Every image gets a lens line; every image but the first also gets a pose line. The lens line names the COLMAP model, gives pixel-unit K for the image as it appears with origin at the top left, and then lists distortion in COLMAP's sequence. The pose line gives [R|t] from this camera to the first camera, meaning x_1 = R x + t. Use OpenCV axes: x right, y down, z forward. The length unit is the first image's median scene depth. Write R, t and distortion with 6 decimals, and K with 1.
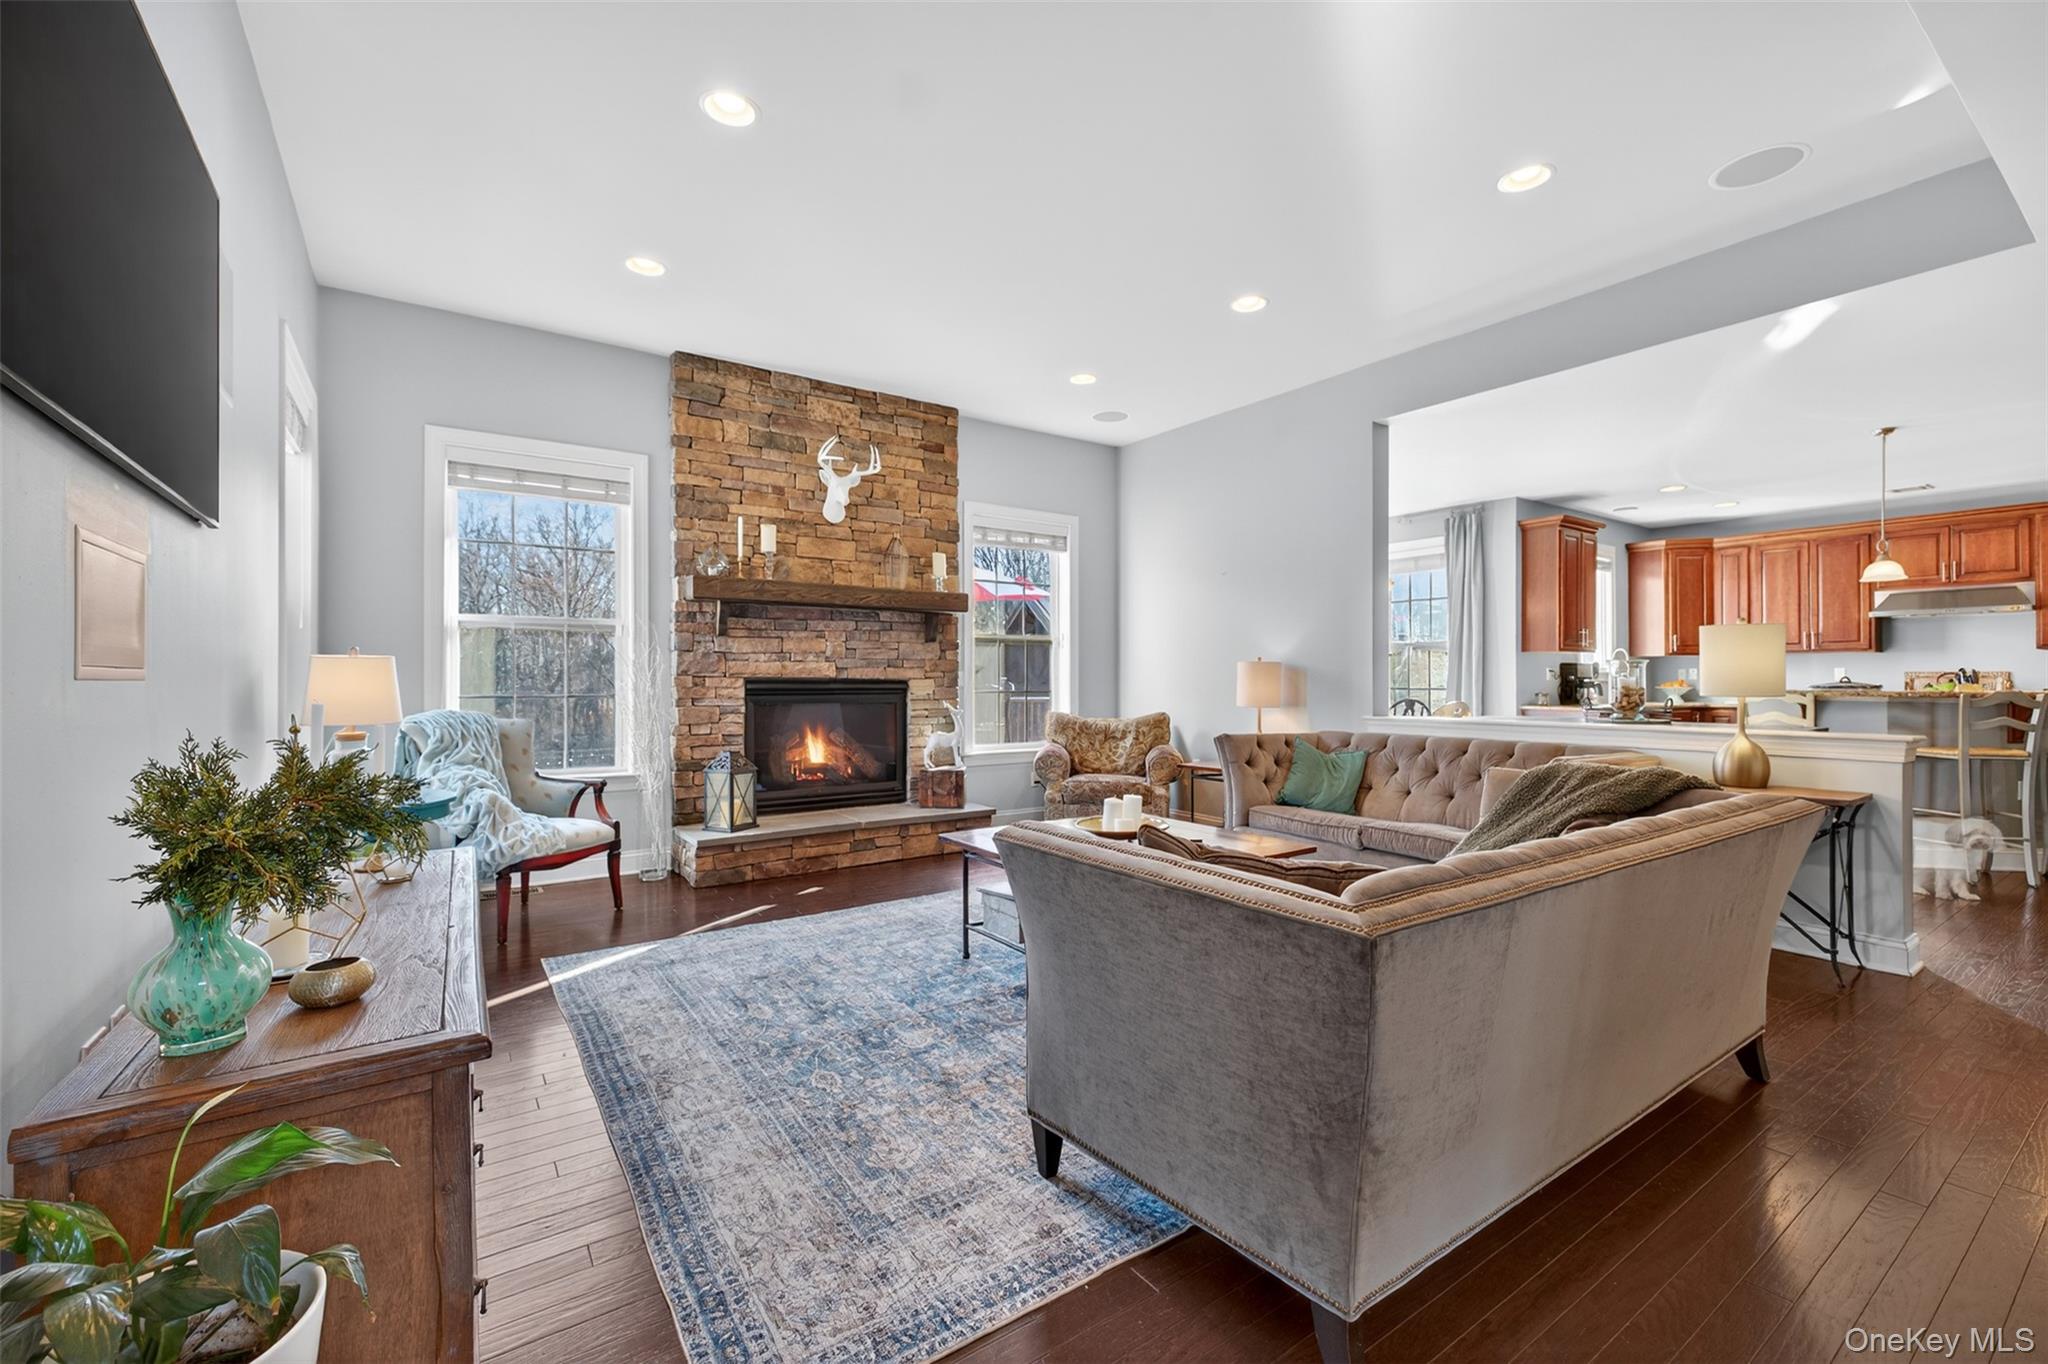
lens RADIAL K [[870.4, 0, 1034.7], [0, 870.4, 682.0], [0, 0, 1]] dist [0.006444, -0.002550]
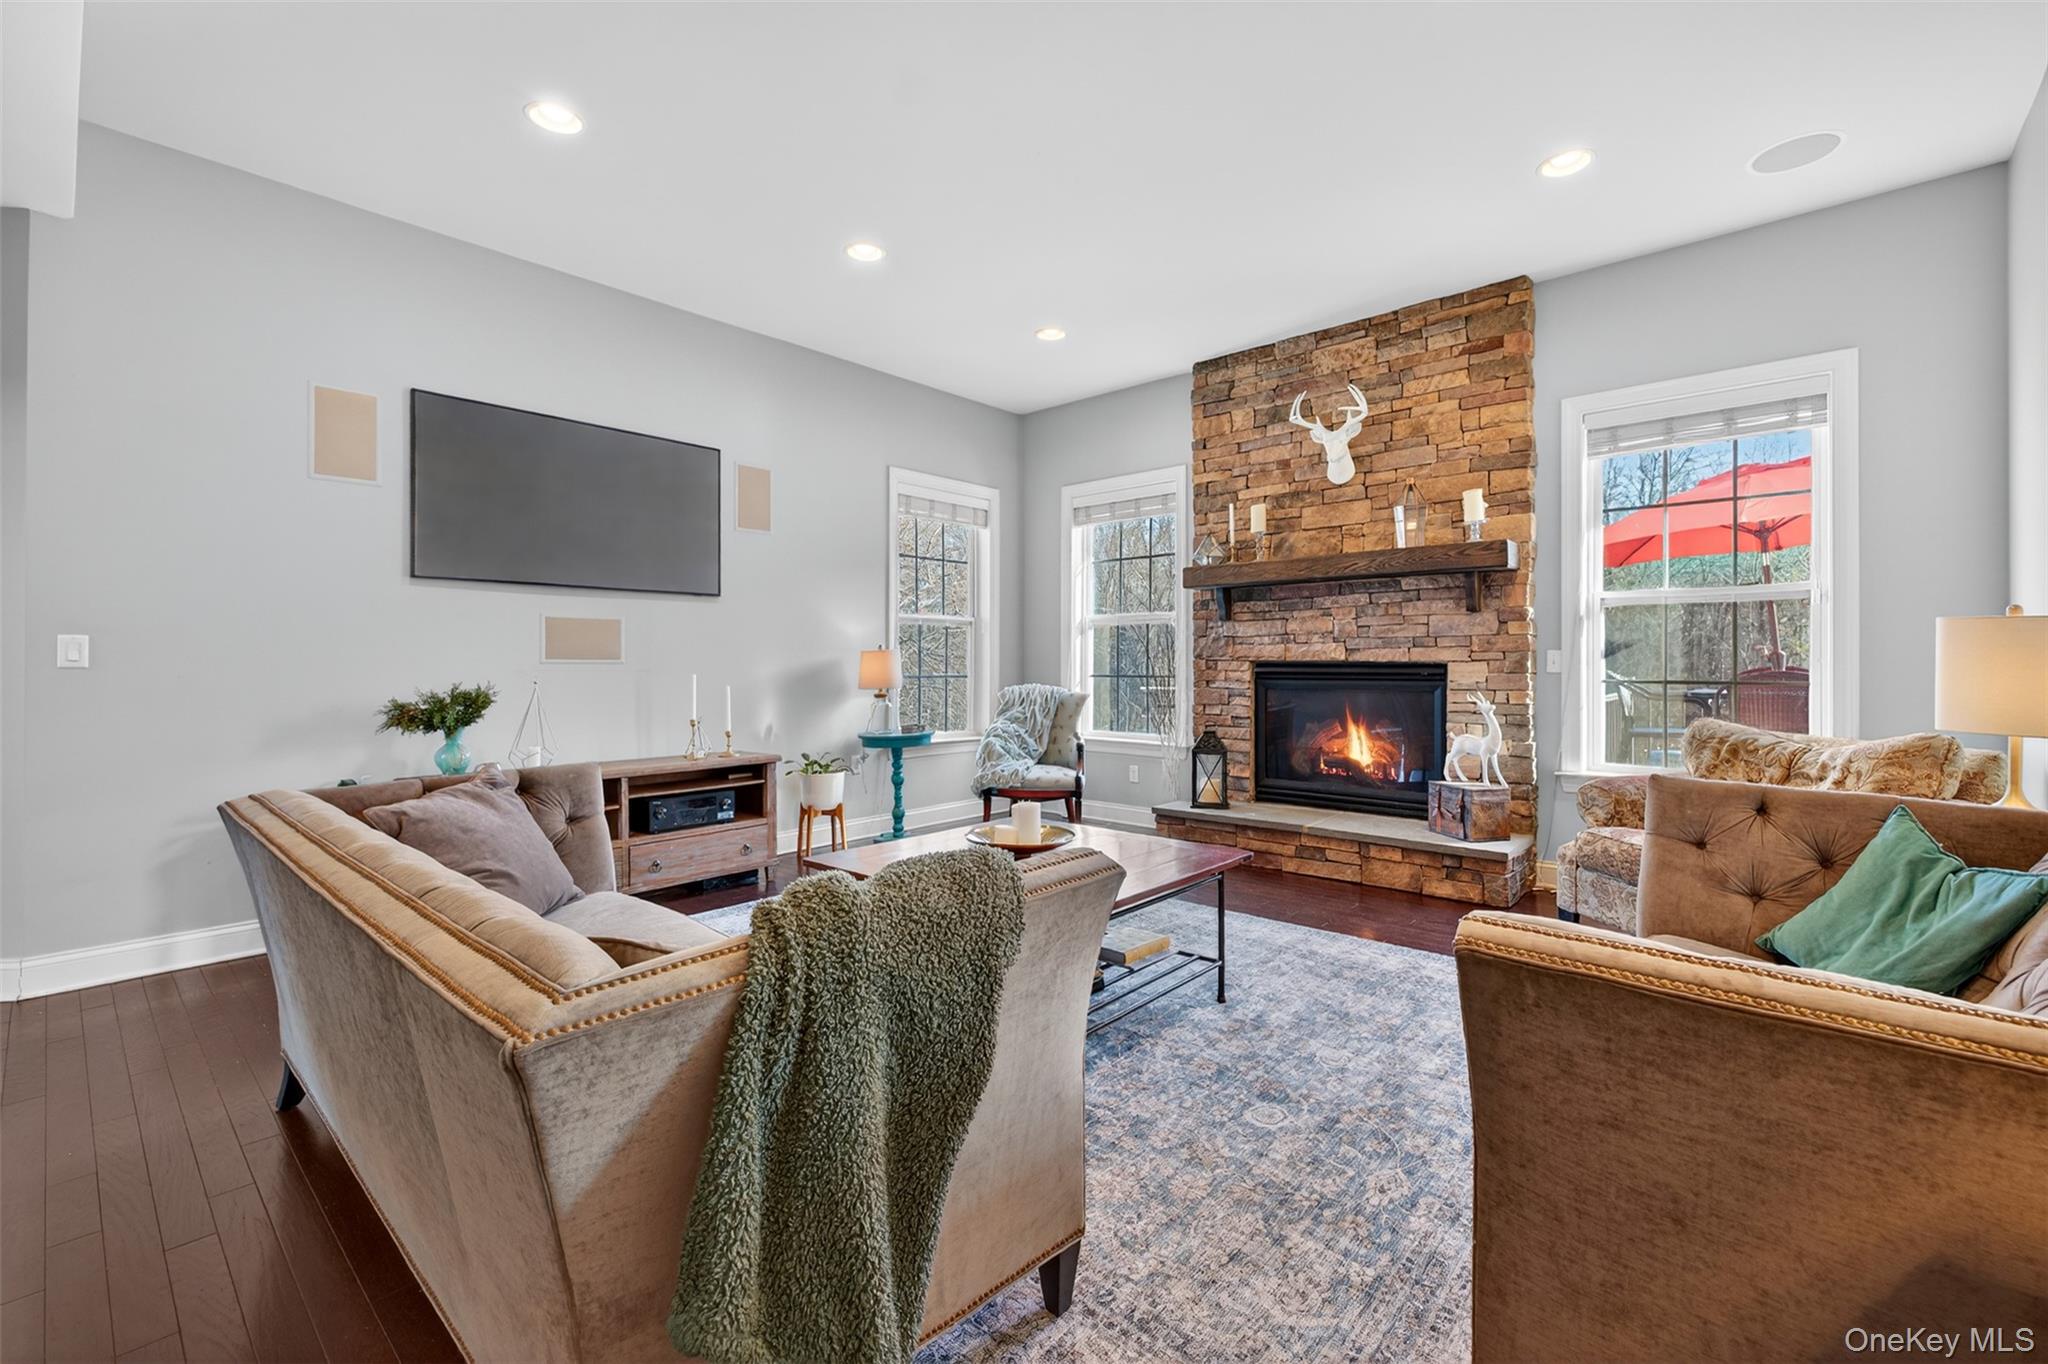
lens RADIAL K [[870.4, 0, 1005.8], [0, 870.4, 661.0], [0, 0, 1]] dist [0.006444, -0.002550]
pose [[0.210431, -0.002106, -0.977606, 0.571201], [0.000373, 0.999998, -0.002073, -0.002944], [0.977609, 0.000071, 0.210431, 0.500619]]
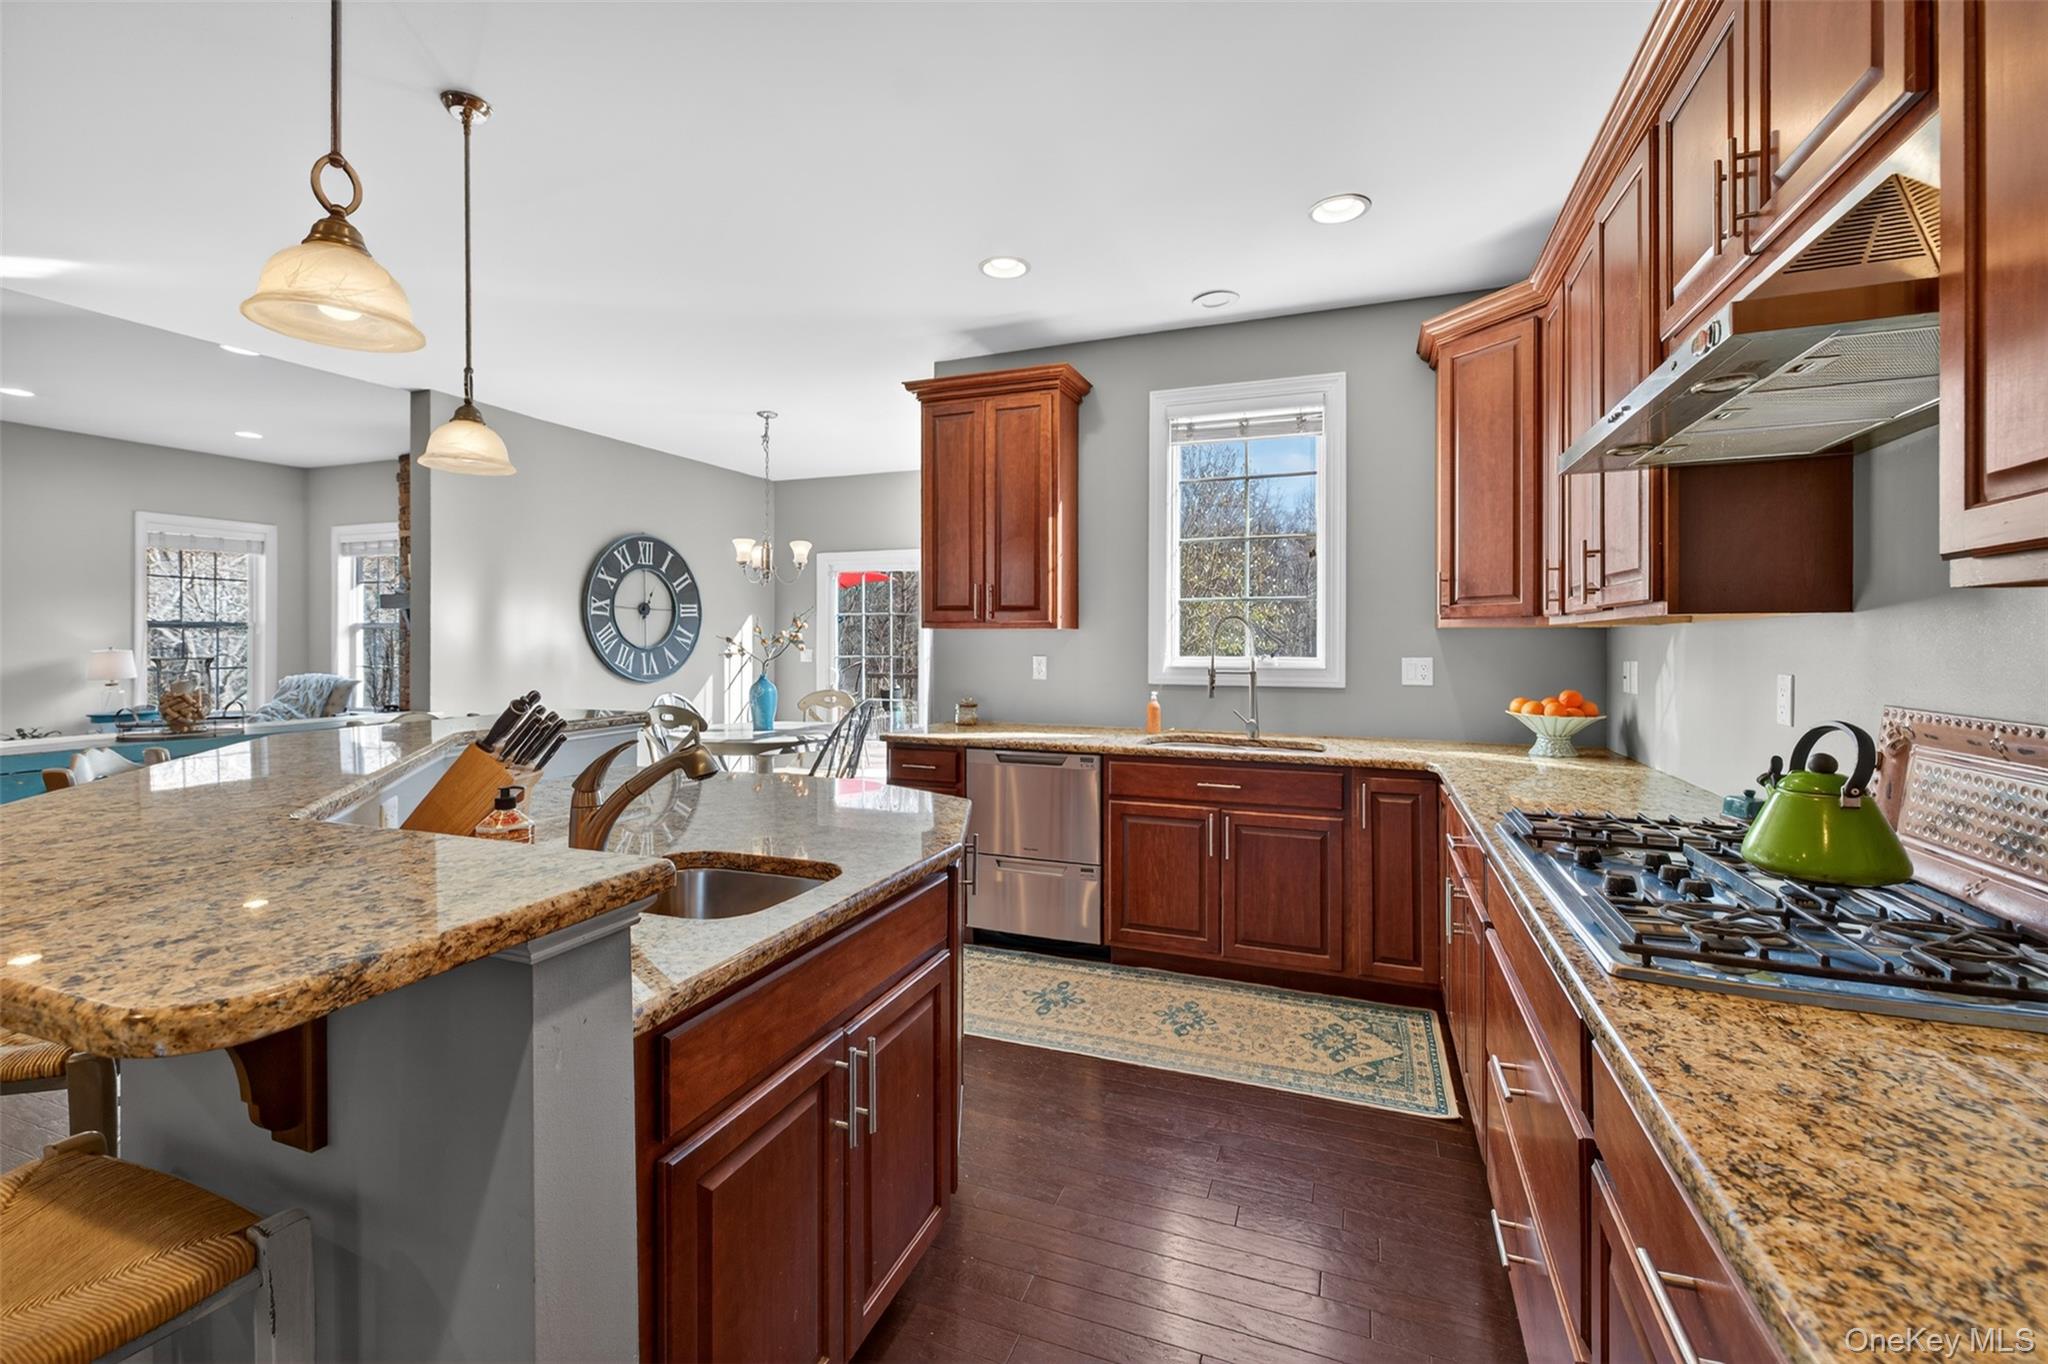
lens RADIAL K [[870.4, 0, 1027.3], [0, 870.4, 644.2], [0, 0, 1]] dist [0.006444, -0.002550]
pose [[0.553518, 0.004575, -0.832825, 1.472404], [-0.002196, 0.999989, 0.004034, -0.036565], [0.832834, -0.000404, 0.553522, 1.000610]]
